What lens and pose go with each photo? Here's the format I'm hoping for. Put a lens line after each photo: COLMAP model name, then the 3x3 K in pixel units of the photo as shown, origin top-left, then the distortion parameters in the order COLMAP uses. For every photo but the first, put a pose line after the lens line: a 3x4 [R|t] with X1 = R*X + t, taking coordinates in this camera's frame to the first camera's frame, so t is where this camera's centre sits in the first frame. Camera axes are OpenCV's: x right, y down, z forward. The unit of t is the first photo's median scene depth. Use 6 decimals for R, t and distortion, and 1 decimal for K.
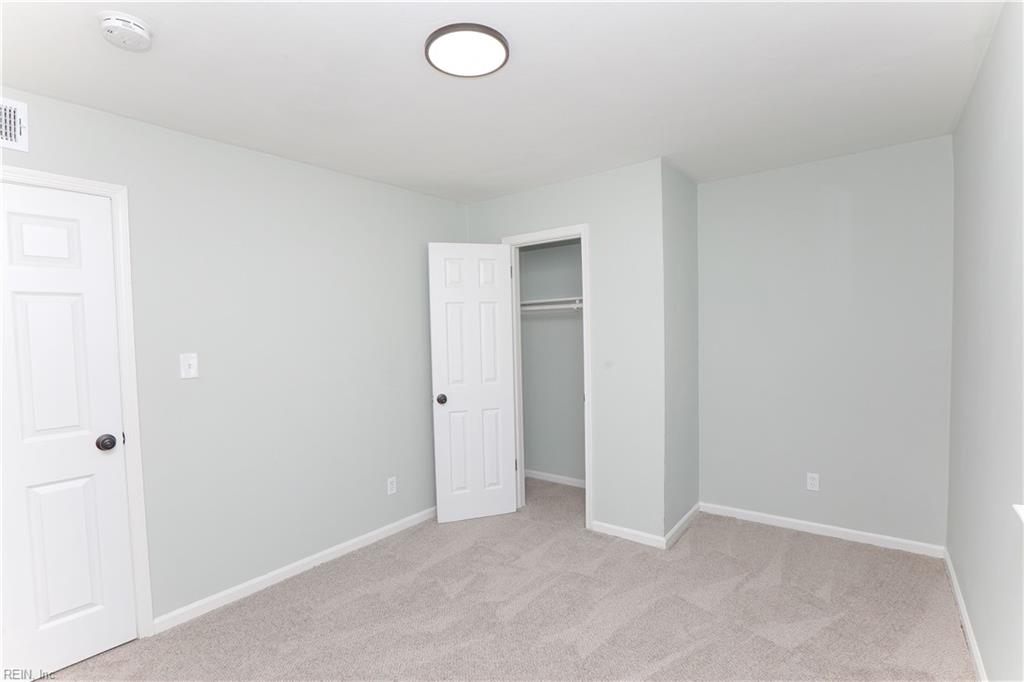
lens RADIAL K [[477.5, 0, 506.3], [0, 477.5, 355.8], [0, 0, 1]] dist [-0.060566, 0.013953]
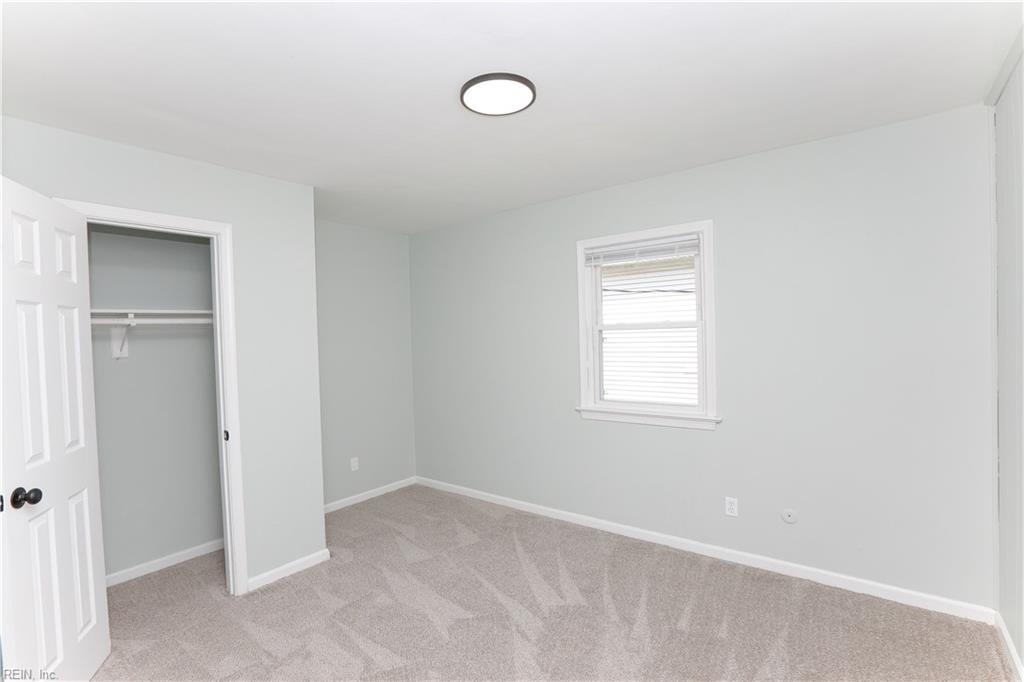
lens RADIAL K [[472.3, 0, 501.6], [0, 472.3, 348.7], [0, 0, 1]] dist [-0.040299, 0.015014]
pose [[0.004606, -0.005437, 0.999975, -0.713732], [0.079995, 0.996782, 0.005051, -0.029188], [-0.996785, 0.079970, 0.005026, 0.590481]]
